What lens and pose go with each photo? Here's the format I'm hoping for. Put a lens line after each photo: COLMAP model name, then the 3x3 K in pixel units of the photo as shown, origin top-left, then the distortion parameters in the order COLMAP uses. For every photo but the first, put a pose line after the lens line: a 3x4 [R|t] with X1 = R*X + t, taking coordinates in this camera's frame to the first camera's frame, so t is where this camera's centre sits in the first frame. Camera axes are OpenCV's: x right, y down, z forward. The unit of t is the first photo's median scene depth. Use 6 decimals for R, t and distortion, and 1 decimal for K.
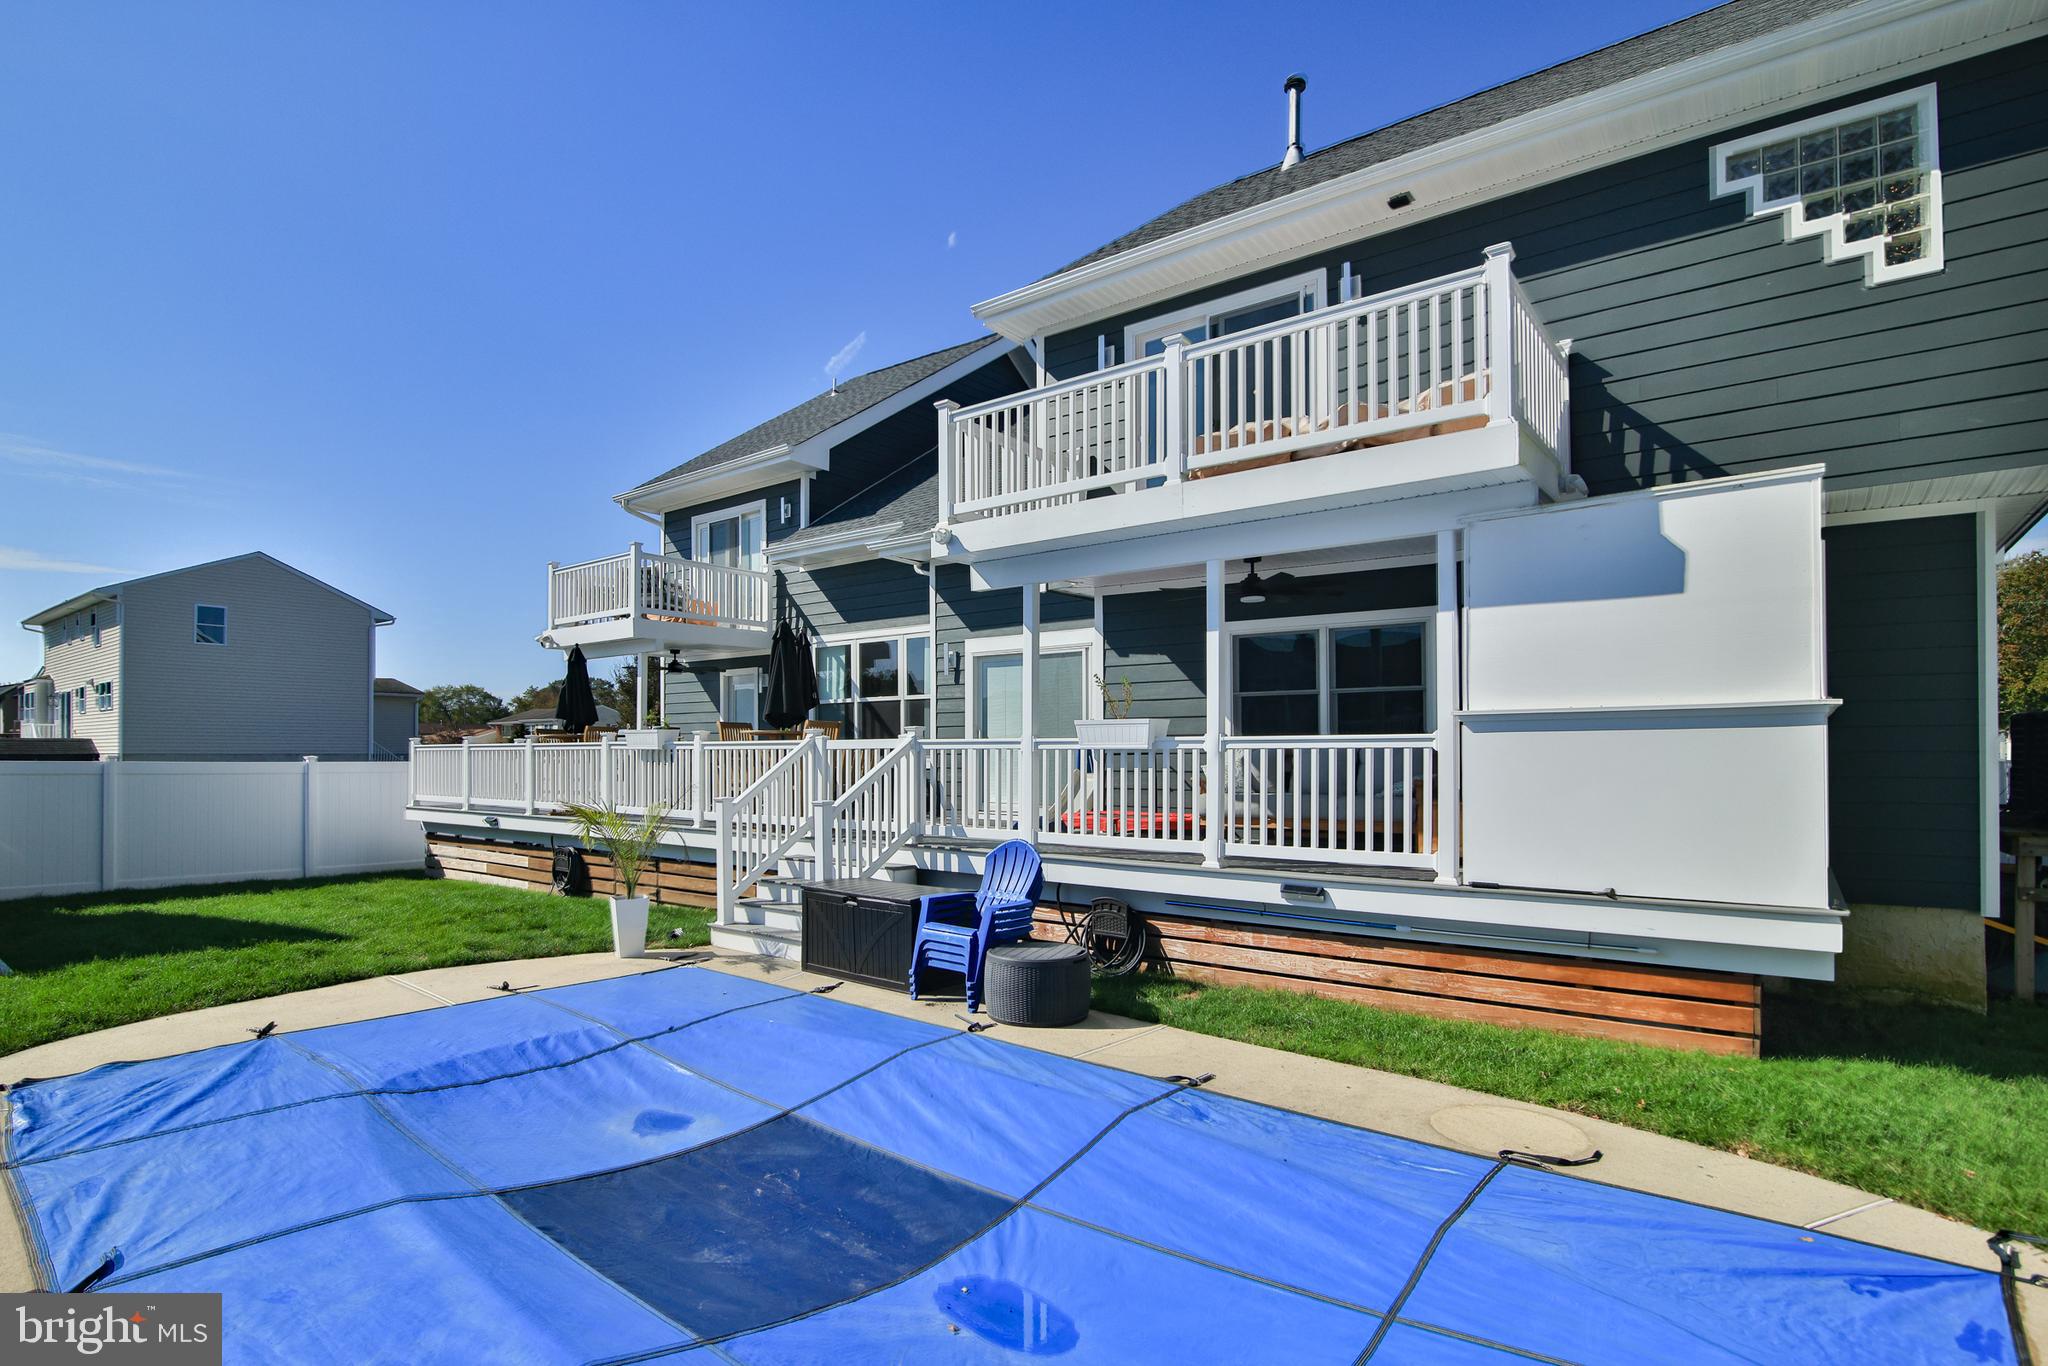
lens RADIAL K [[1085.7, 0, 1041.7], [0, 1085.7, 736.4], [0, 0, 1]] dist [0.000694, -0.000893]
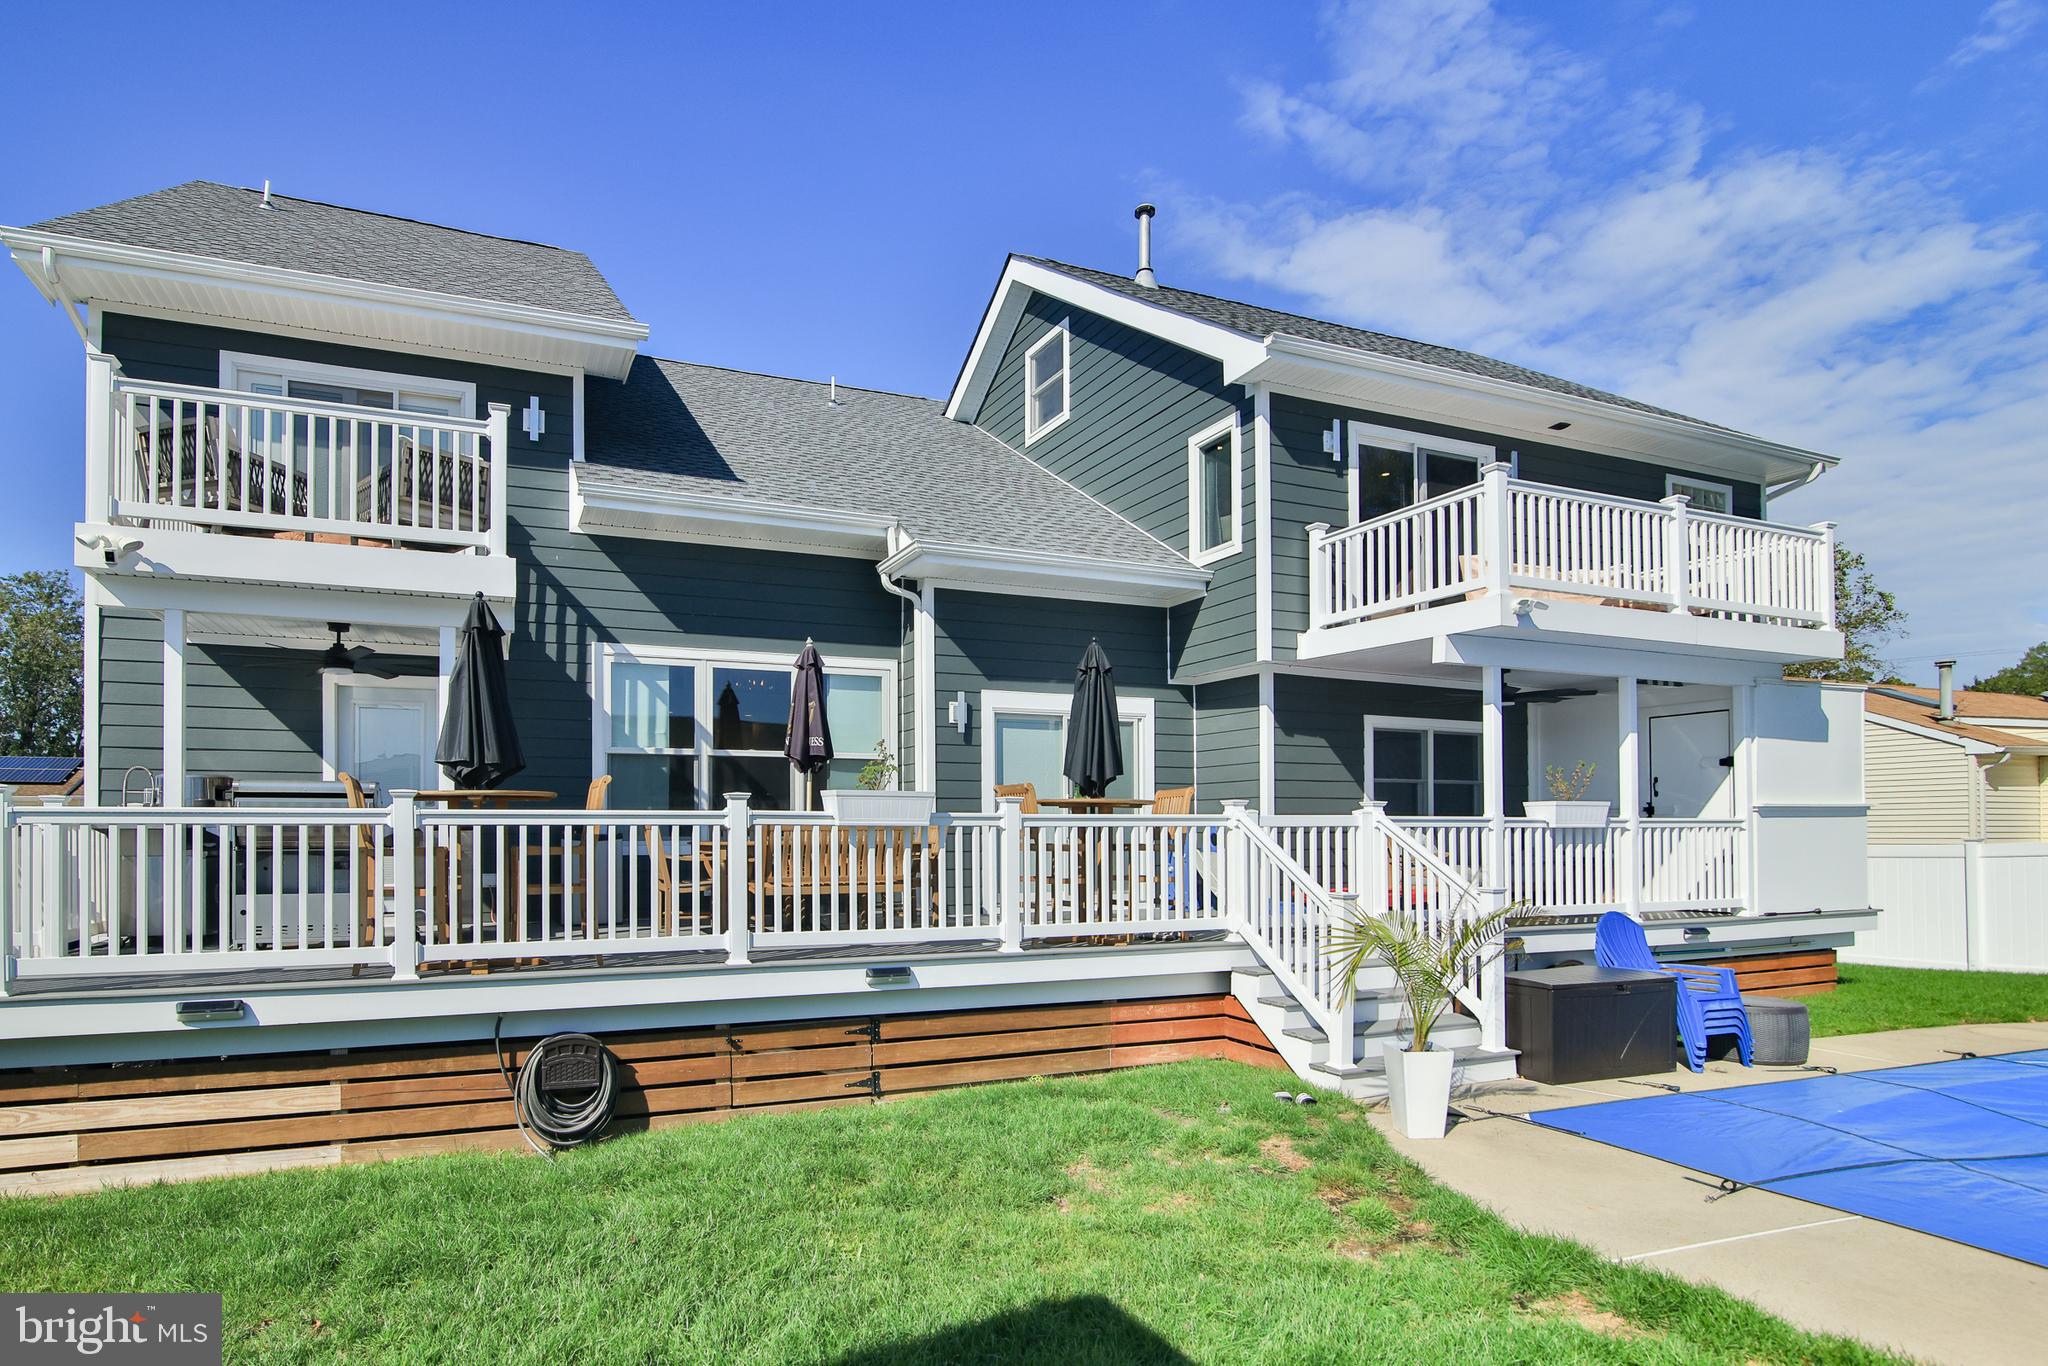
lens RADIAL K [[1085.7, 0, 979.9], [0, 1085.7, 795.2], [0, 0, 1]] dist [0.000694, -0.000893]
pose [[0.482648, 0.025375, 0.875447, -0.665214], [-0.011210, 0.999677, -0.022796, 0.005593], [-0.875742, 0.001189, 0.482777, 0.537249]]
